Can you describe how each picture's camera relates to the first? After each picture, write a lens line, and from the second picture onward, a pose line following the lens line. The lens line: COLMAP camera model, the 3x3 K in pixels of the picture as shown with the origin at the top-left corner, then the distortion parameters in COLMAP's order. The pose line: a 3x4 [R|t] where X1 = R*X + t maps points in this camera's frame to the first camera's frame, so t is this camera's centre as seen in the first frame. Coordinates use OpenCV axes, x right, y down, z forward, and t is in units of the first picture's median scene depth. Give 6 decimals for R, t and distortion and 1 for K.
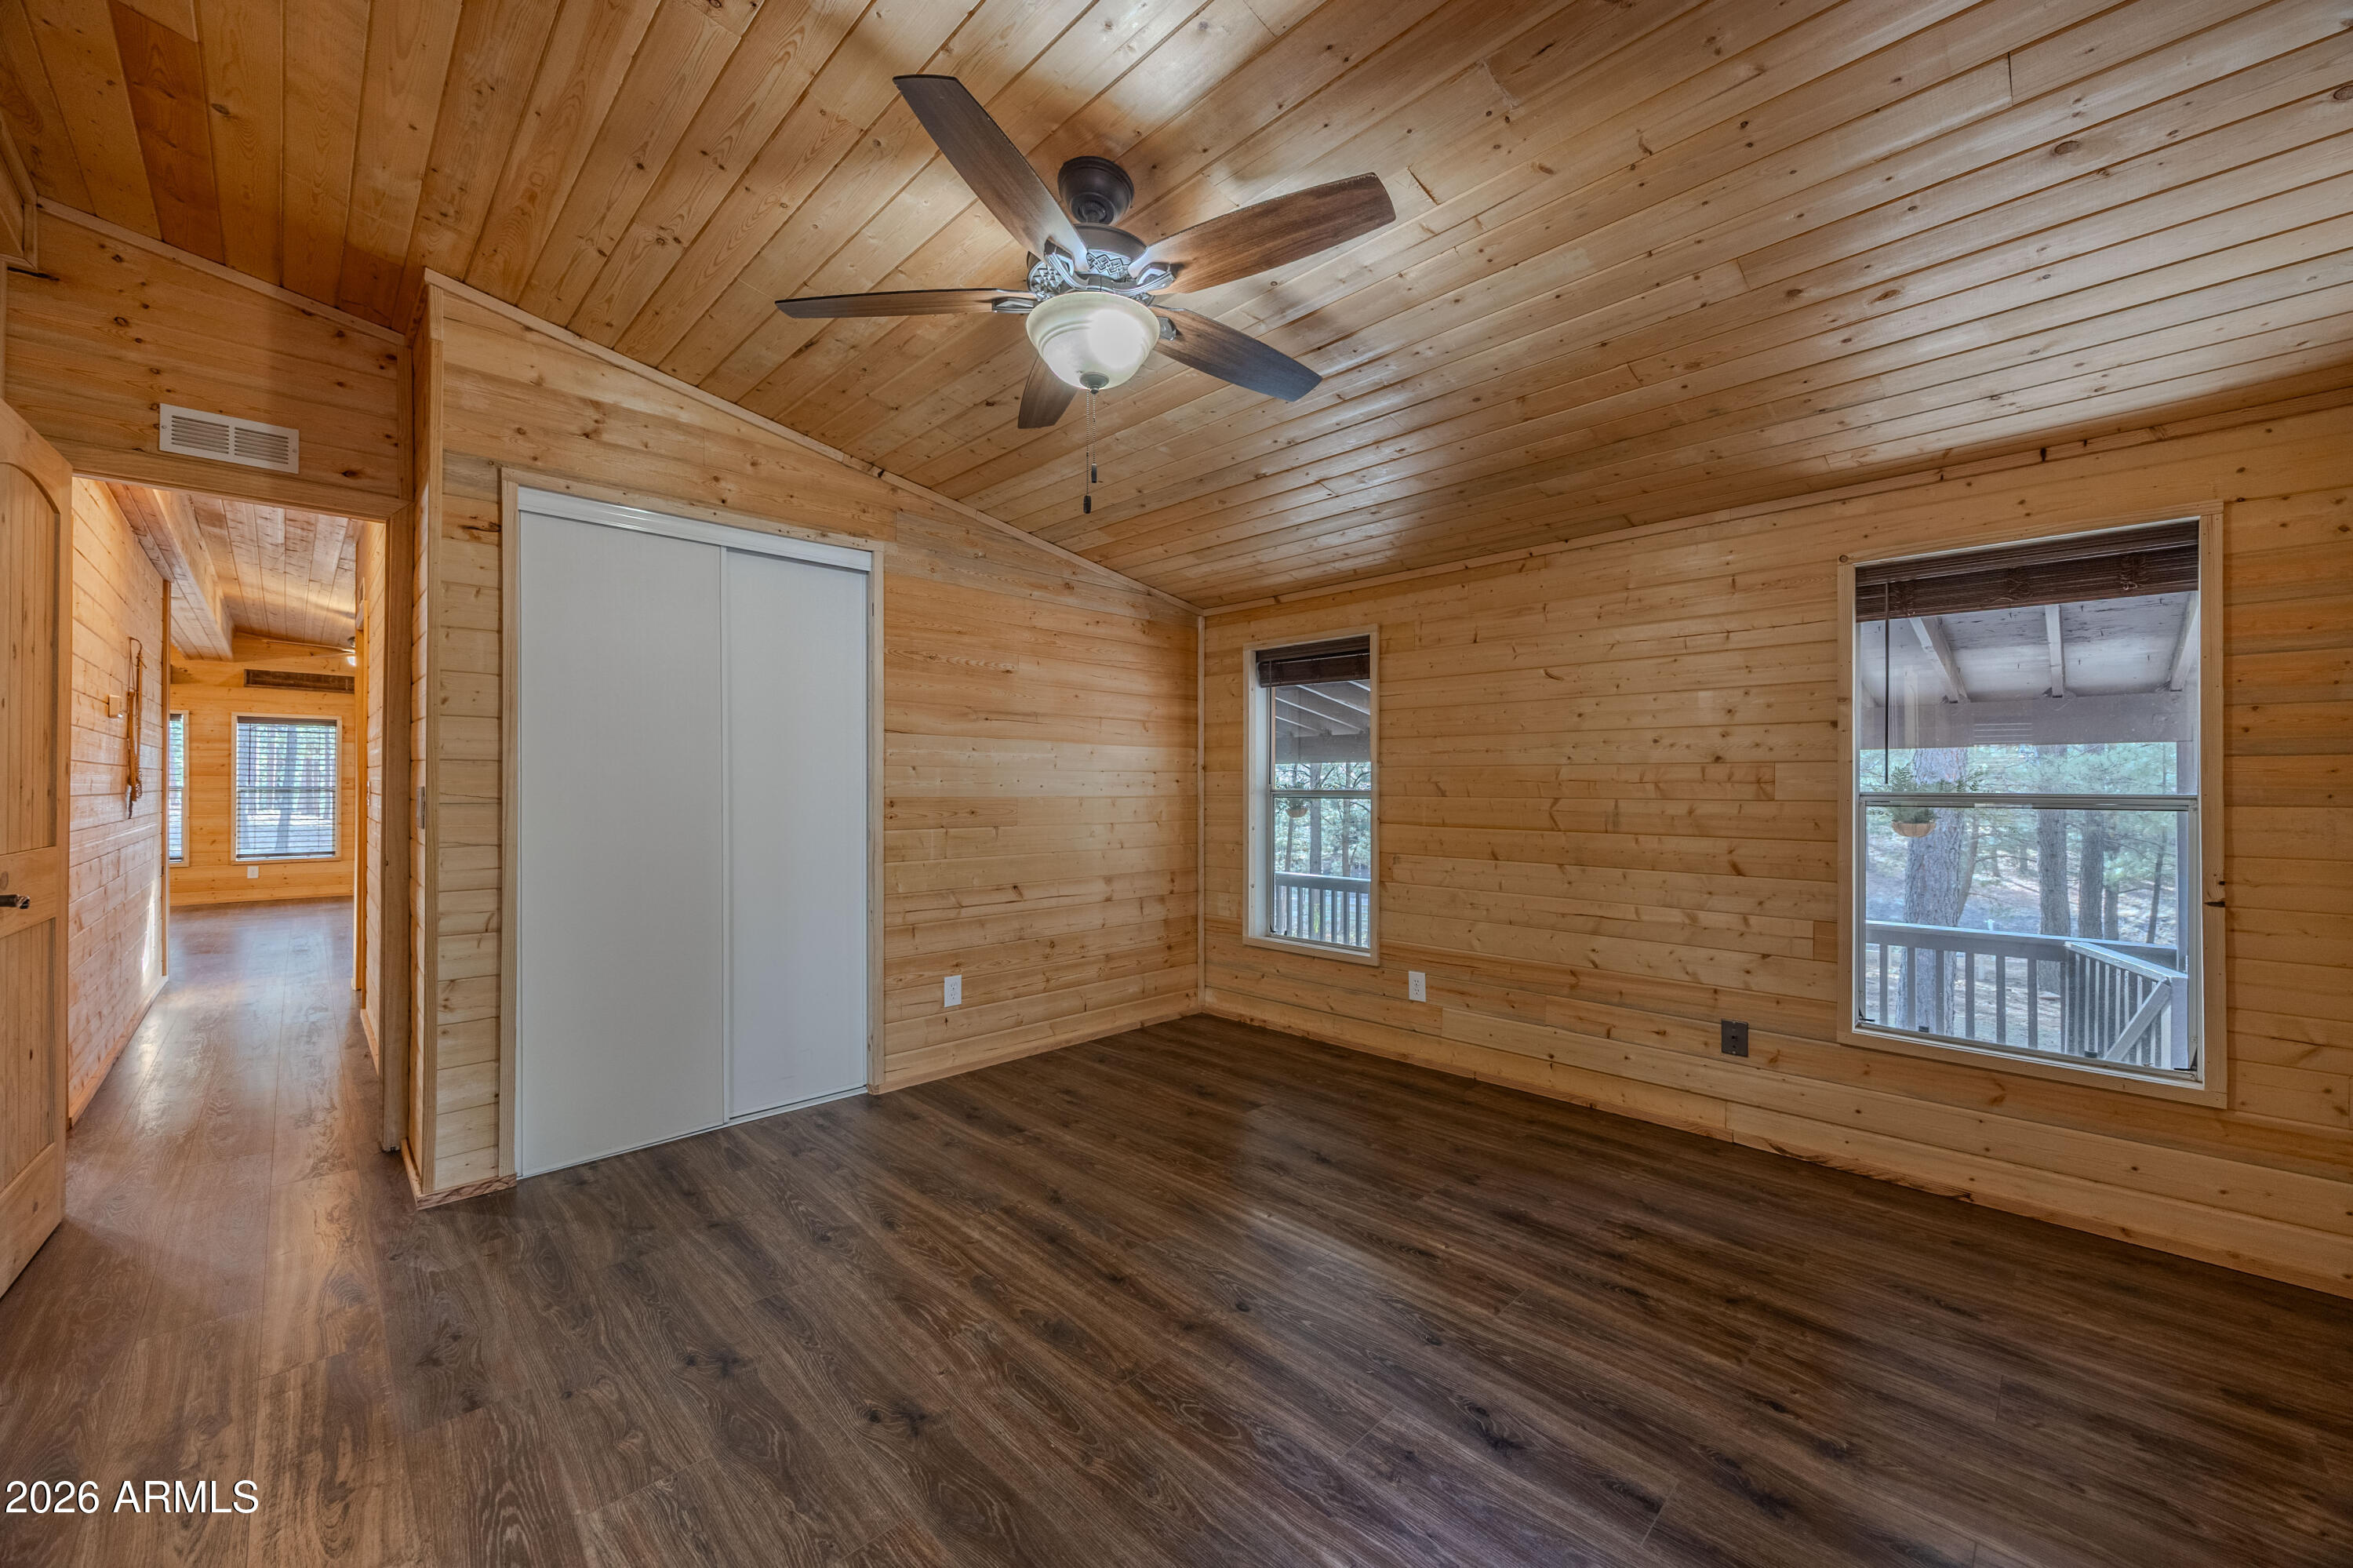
lens RADIAL K [[892.6, 0, 1174.1], [0, 892.6, 785.8], [0, 0, 1]] dist [-0.005465, 0.000430]
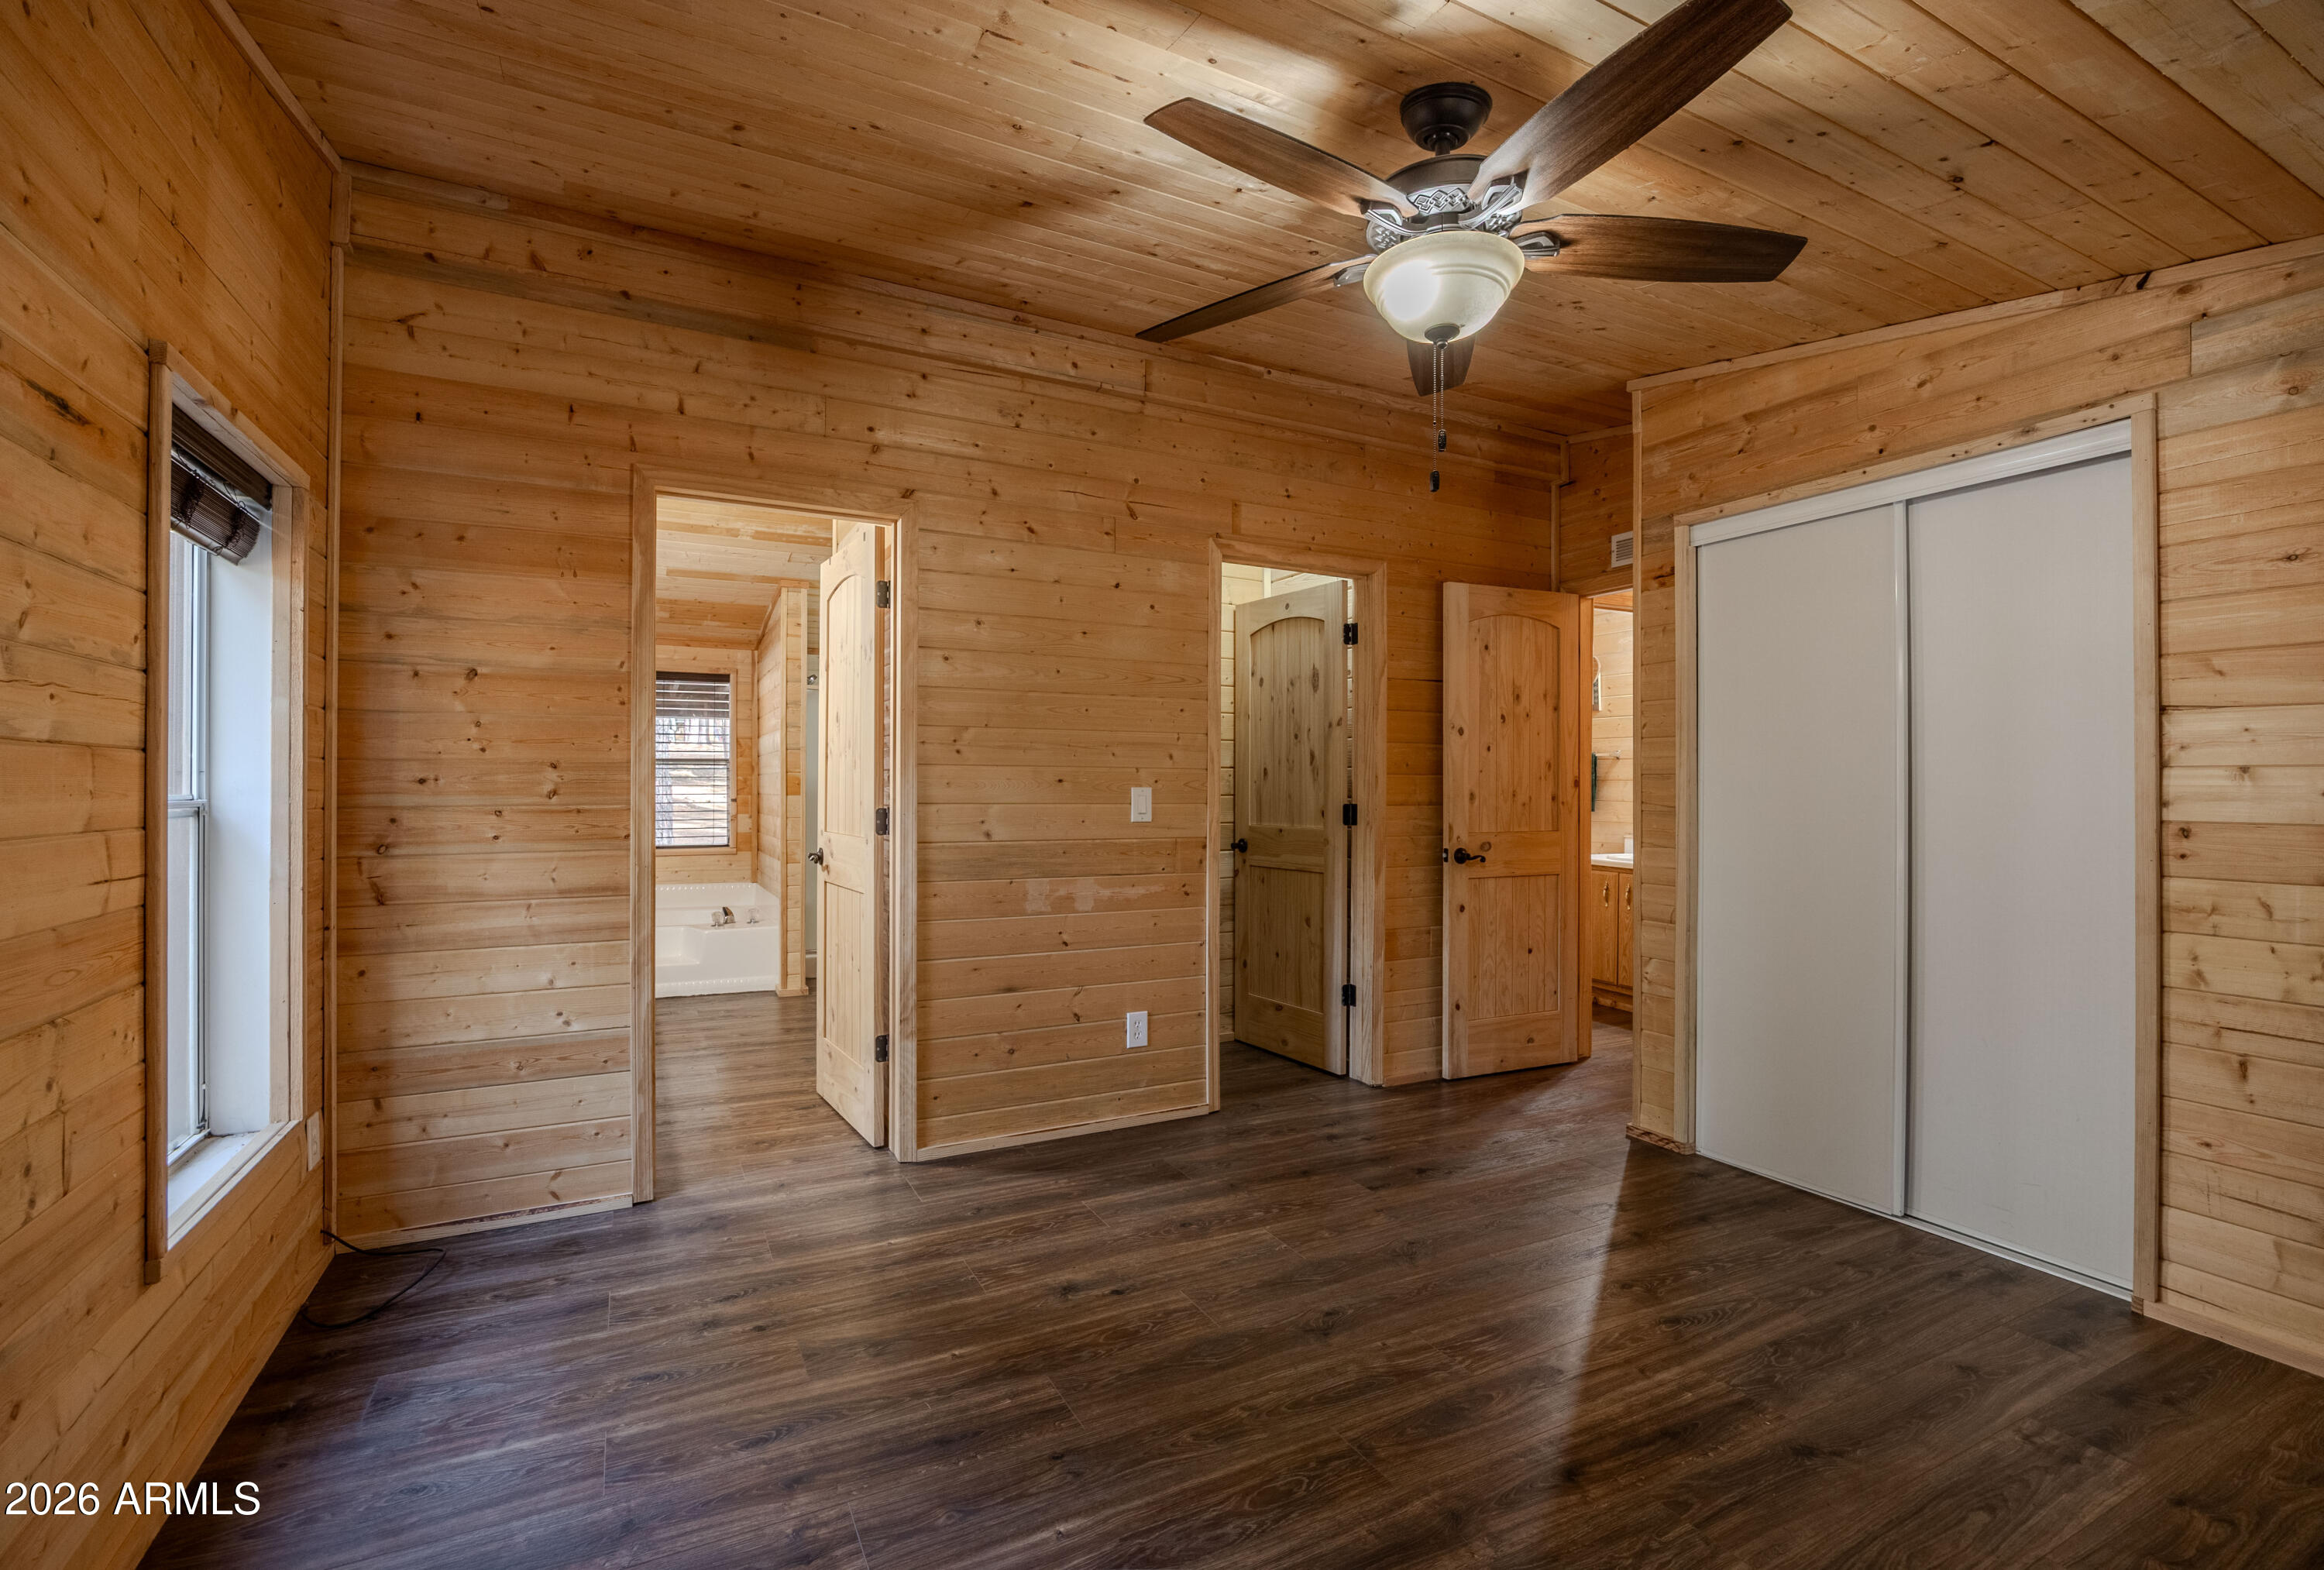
lens RADIAL K [[1028.2, 0, 1152.8], [0, 1028.2, 776.2], [0, 0, 1]] dist [-0.016346, -0.000042]
pose [[-0.303448, -0.009135, -0.952804, 0.583166], [-0.003211, 0.999958, -0.008565, -0.009687], [0.952843, 0.000460, -0.303465, 0.640791]]
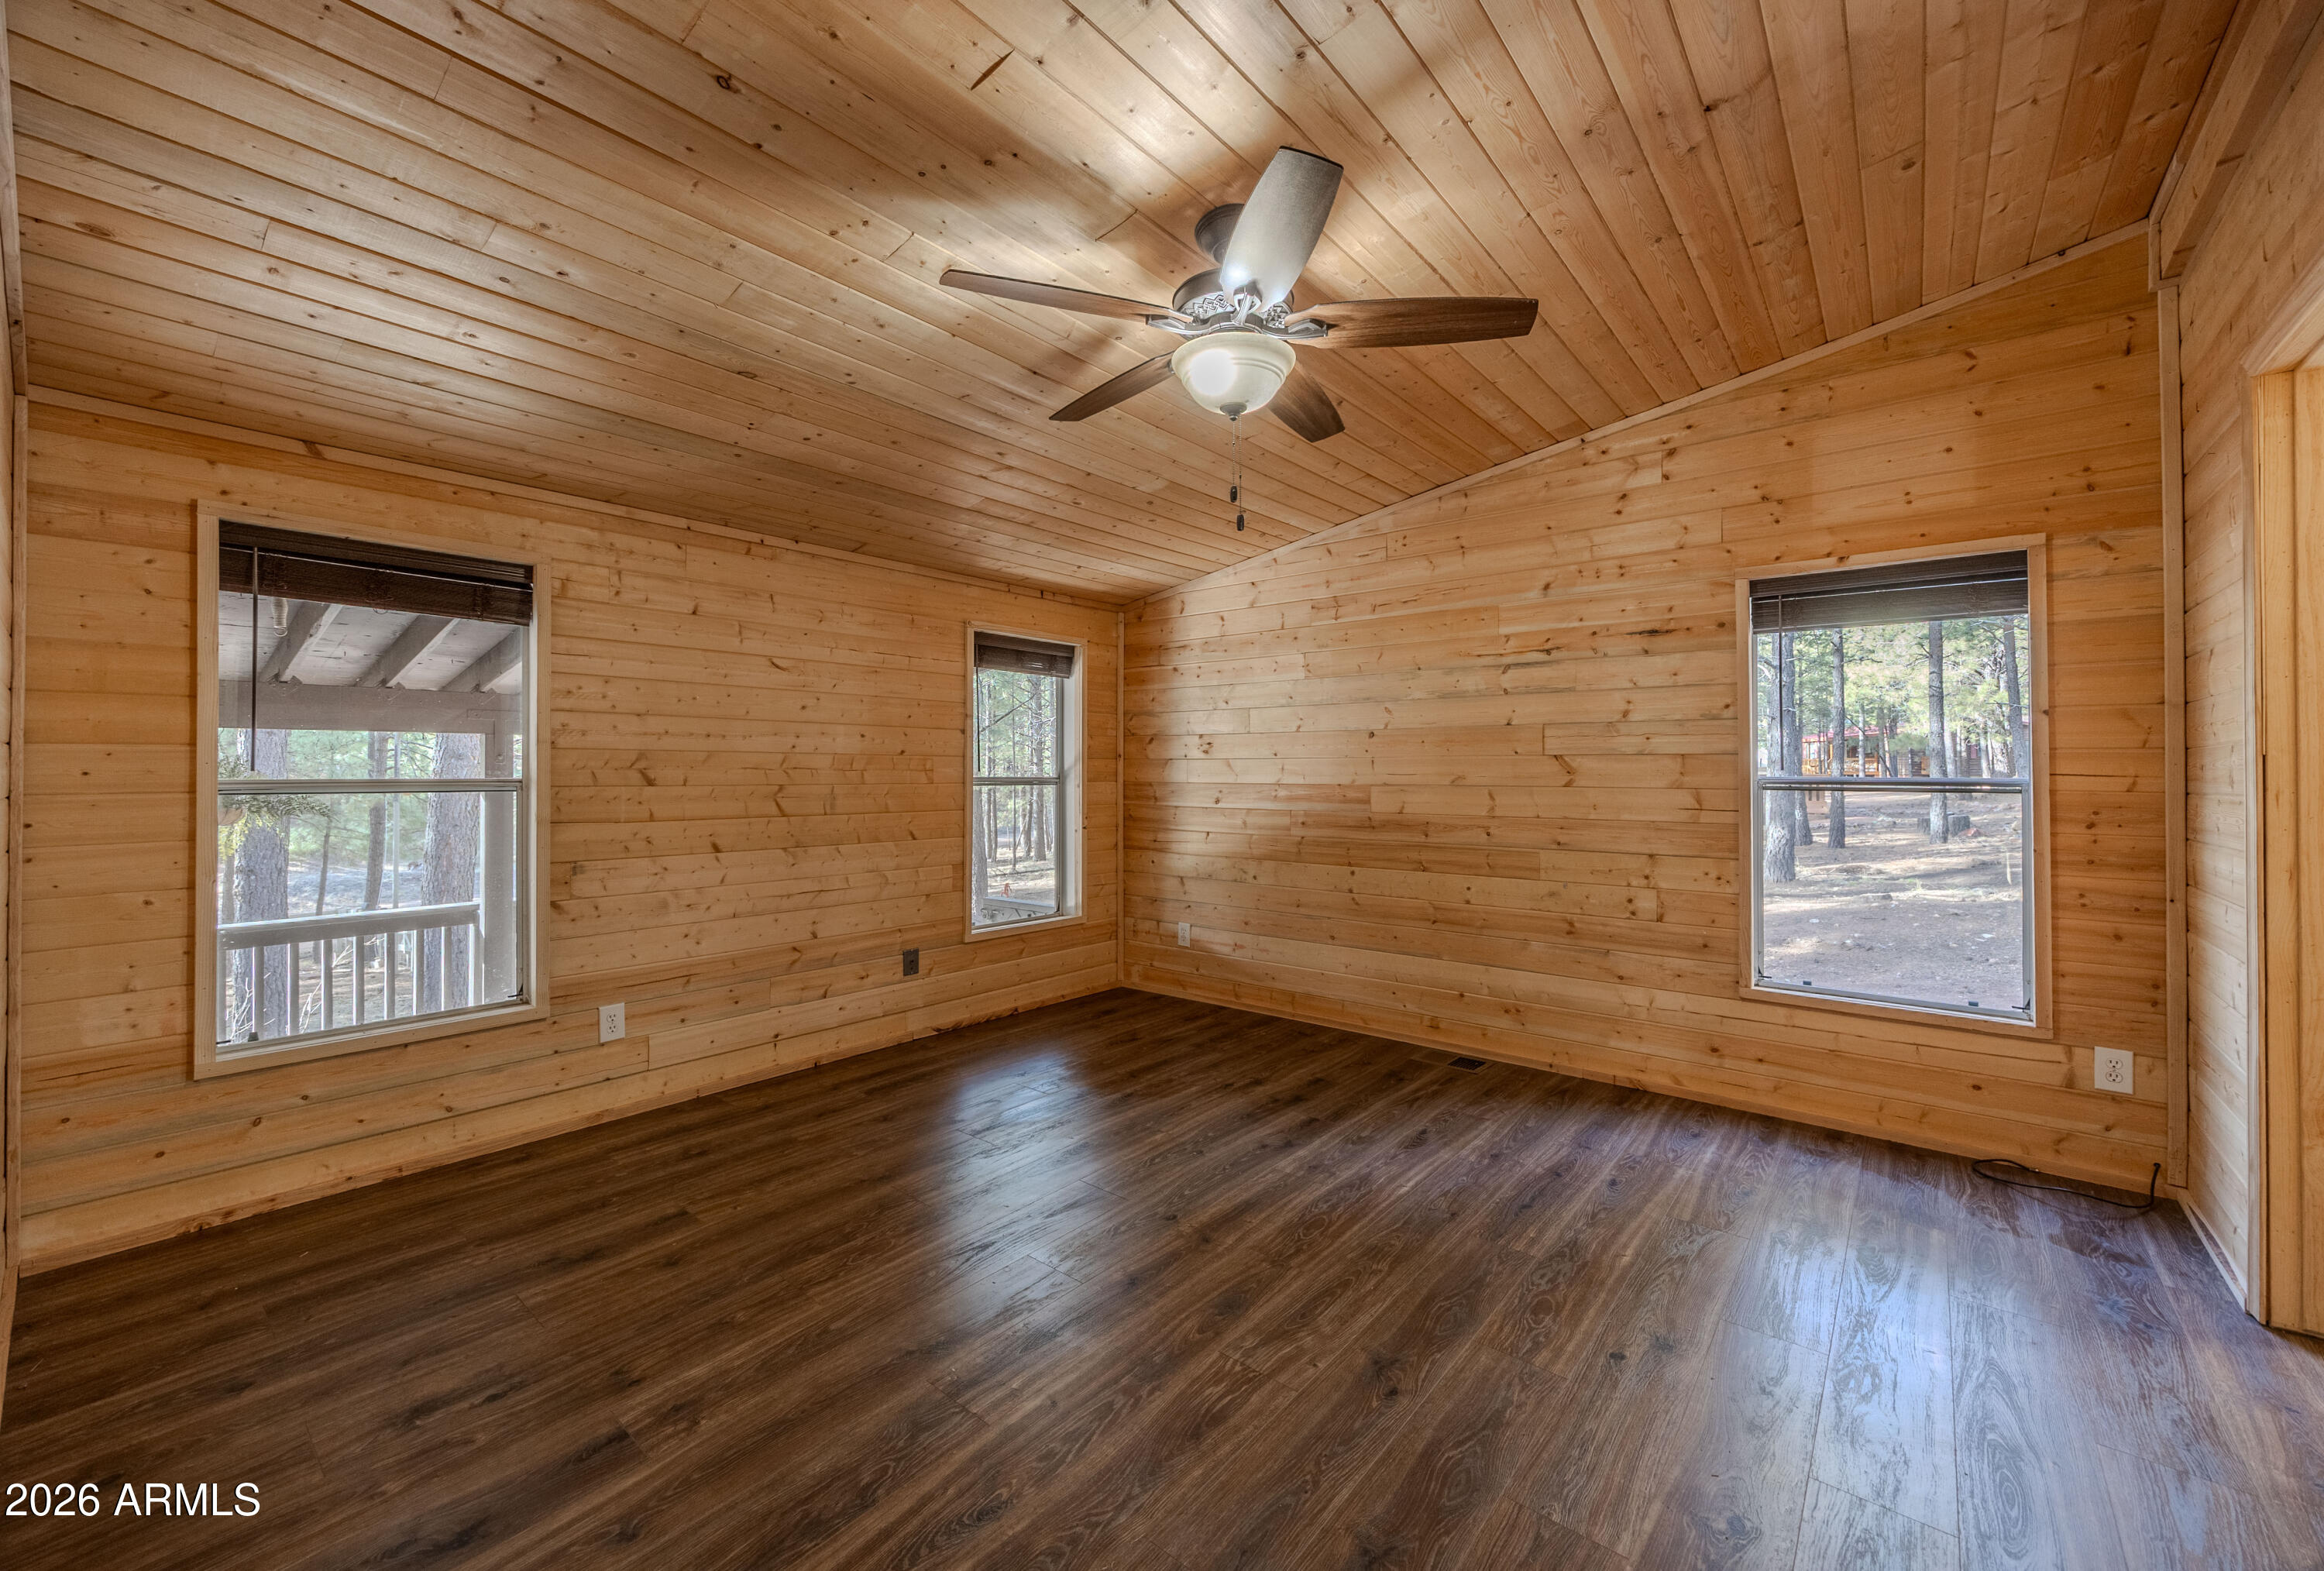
lens RADIAL K [[881.6, 0, 1172.6], [0, 881.6, 765.5], [0, 0, 1]] dist [-0.005465, 0.000430]
pose [[-0.087262, 0.002989, 0.996181, -0.715927], [-0.004289, 0.999985, -0.003376, -0.008079], [-0.996176, -0.004567, -0.087248, 0.722277]]
